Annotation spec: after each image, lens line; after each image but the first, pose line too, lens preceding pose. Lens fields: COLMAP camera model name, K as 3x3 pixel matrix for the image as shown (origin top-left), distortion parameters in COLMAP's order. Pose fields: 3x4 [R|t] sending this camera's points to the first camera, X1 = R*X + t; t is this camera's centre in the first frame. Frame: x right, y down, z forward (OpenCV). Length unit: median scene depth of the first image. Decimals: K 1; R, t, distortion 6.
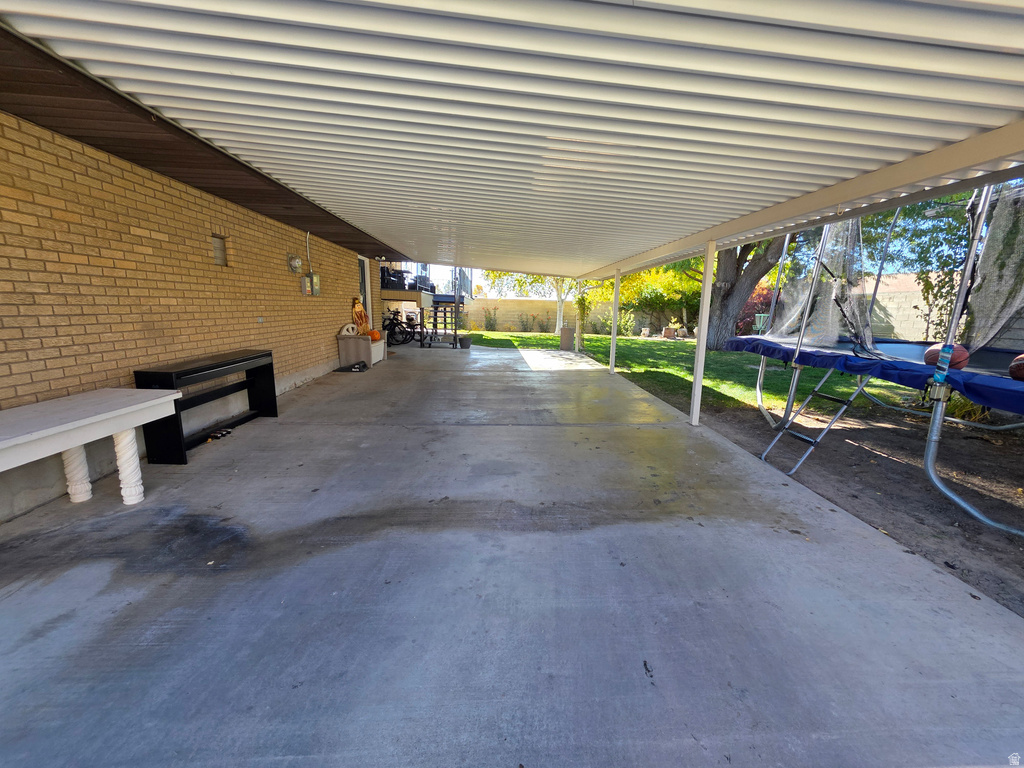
lens RADIAL K [[407.3, 0, 512.2], [0, 407.3, 385.8], [0, 0, 1]] dist [-0.003312, -0.000065]
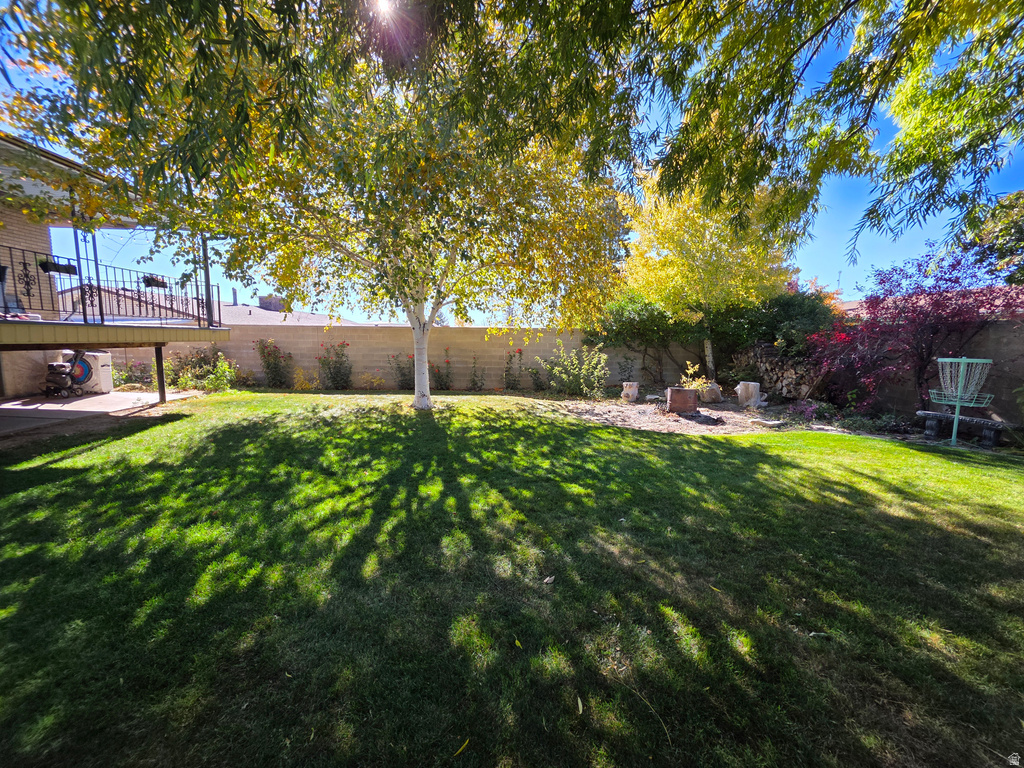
lens RADIAL K [[407.3, 0, 511.0], [0, 407.3, 385.0], [0, 0, 1]] dist [-0.003312, -0.000065]
pose [[0.999873, -0.008899, -0.013187, 0.215621], [0.007888, 0.997168, -0.074798, -0.115755], [0.013816, 0.074685, 0.997112, 0.580011]]
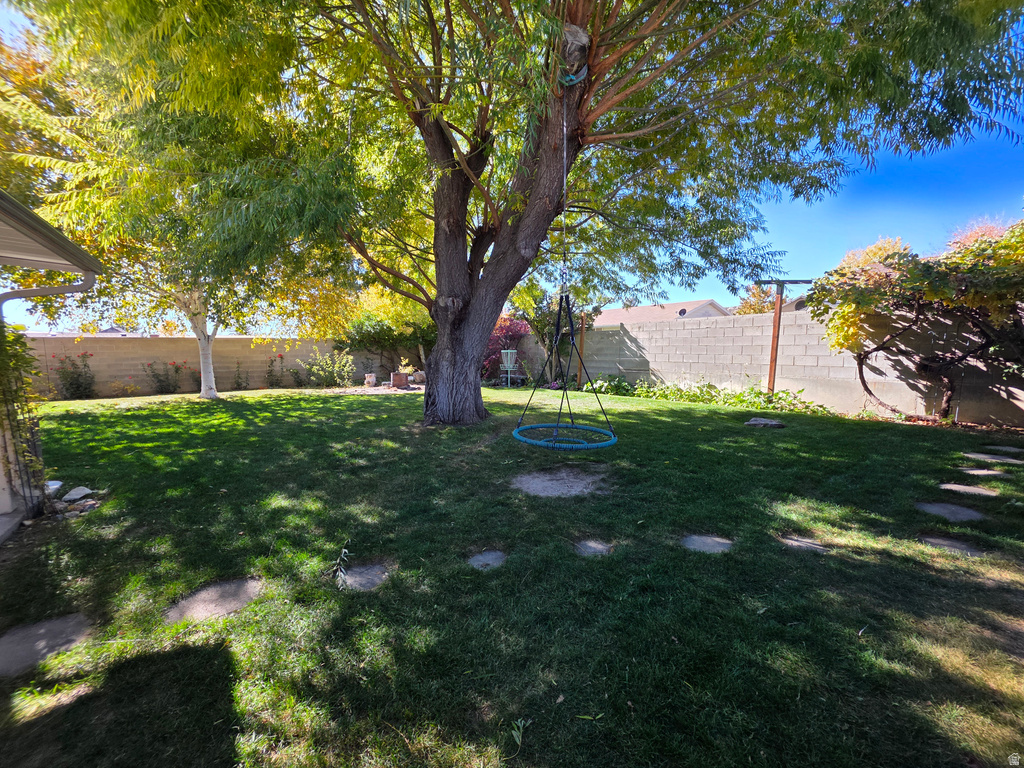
lens RADIAL K [[407.3, 0, 516.8], [0, 407.3, 382.9], [0, 0, 1]] dist [-0.003312, -0.000065]
pose [[0.832408, -0.077878, 0.548664, 0.164914], [0.129988, 0.989893, -0.056706, -0.057896], [-0.538702, 0.118523, 0.834118, 0.295486]]
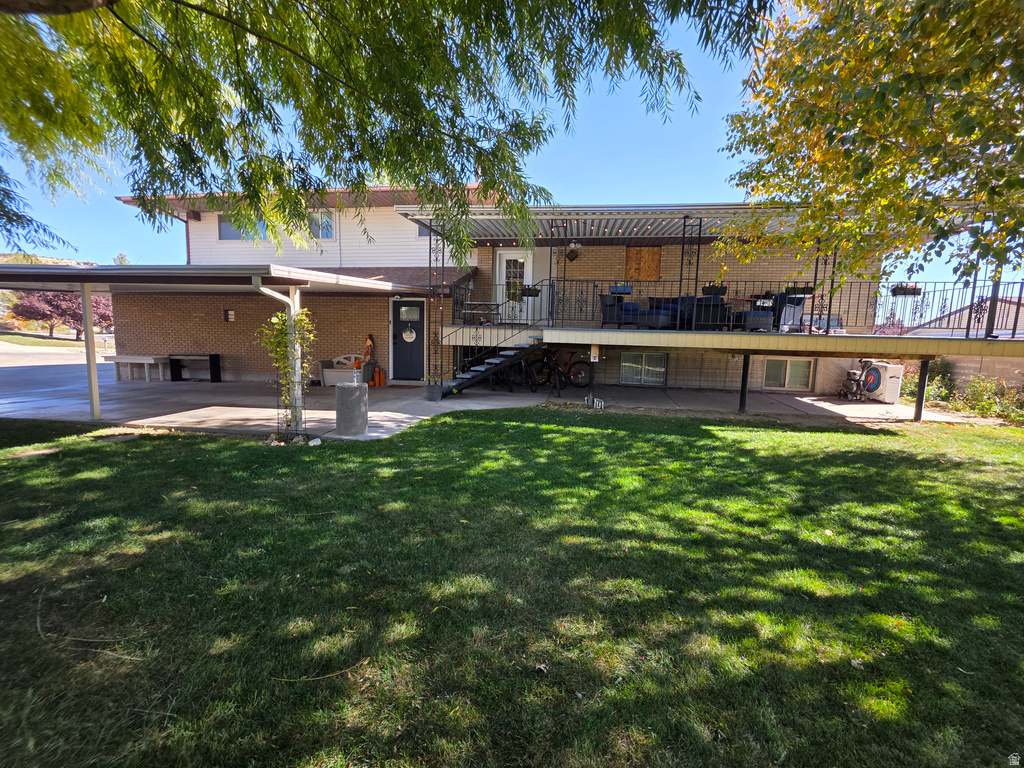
lens RADIAL K [[407.3, 0, 515.0], [0, 407.3, 380.5], [0, 0, 1]] dist [-0.003312, -0.000065]
pose [[-0.214667, 0.075737, -0.973746, 0.312647], [-0.217649, 0.968209, 0.123288, -0.135916], [0.952128, 0.238401, -0.191358, 0.713599]]
